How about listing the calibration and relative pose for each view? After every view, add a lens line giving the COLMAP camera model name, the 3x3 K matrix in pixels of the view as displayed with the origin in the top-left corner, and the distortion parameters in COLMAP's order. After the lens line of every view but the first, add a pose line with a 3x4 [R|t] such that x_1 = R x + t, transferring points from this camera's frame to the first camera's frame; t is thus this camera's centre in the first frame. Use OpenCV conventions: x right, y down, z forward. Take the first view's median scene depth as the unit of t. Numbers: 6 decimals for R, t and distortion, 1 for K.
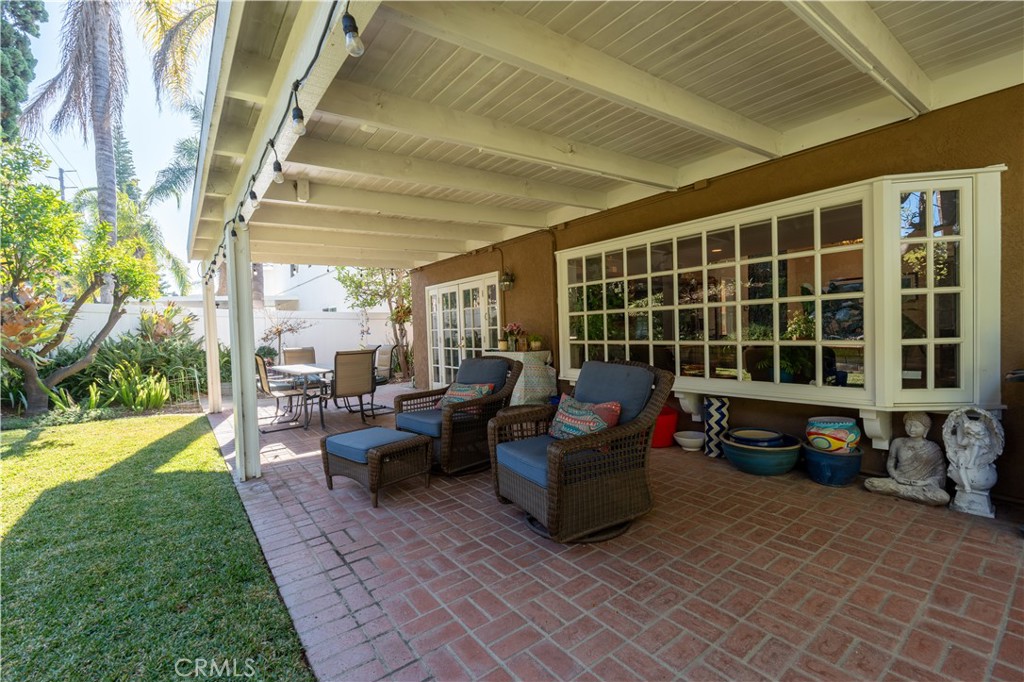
lens RADIAL K [[448.3, 0, 512.8], [0, 448.3, 342.4], [0, 0, 1]] dist [-0.006761, -0.000688]
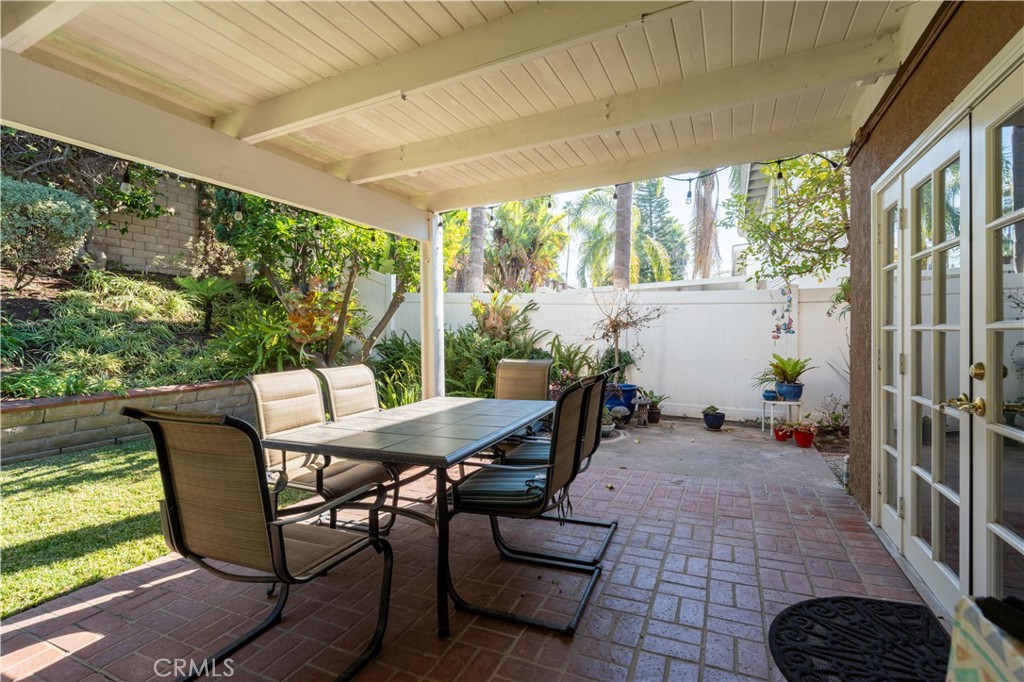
lens RADIAL K [[477.5, 0, 512.1], [0, 477.5, 340.3], [0, 0, 1]] dist [0.001144, 0.000015]
pose [[0.468515, 0.036984, -0.882681, -0.069572], [-0.028824, 0.999231, 0.026567, -0.069619], [0.882985, 0.012995, 0.469221, 2.261924]]
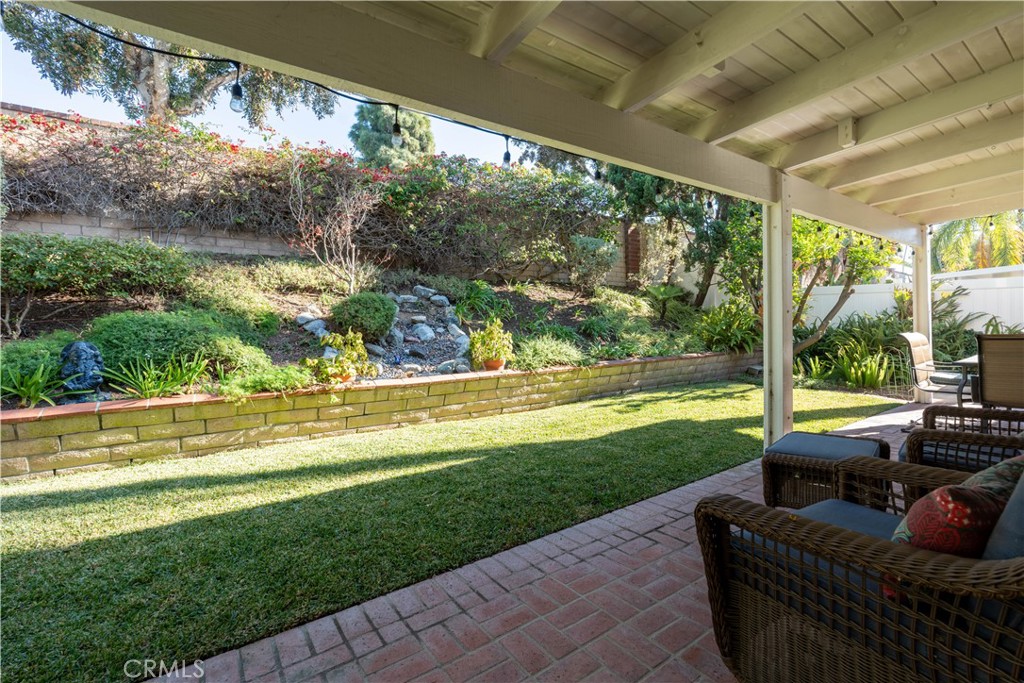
lens RADIAL K [[448.3, 0, 514.5], [0, 448.3, 341.6], [0, 0, 1]] dist [-0.006761, -0.000688]
pose [[-0.036934, 0.045881, -0.998264, 0.621907], [-0.000186, 0.998945, 0.045919, 0.000569], [0.999318, 0.001882, -0.036887, 0.709243]]
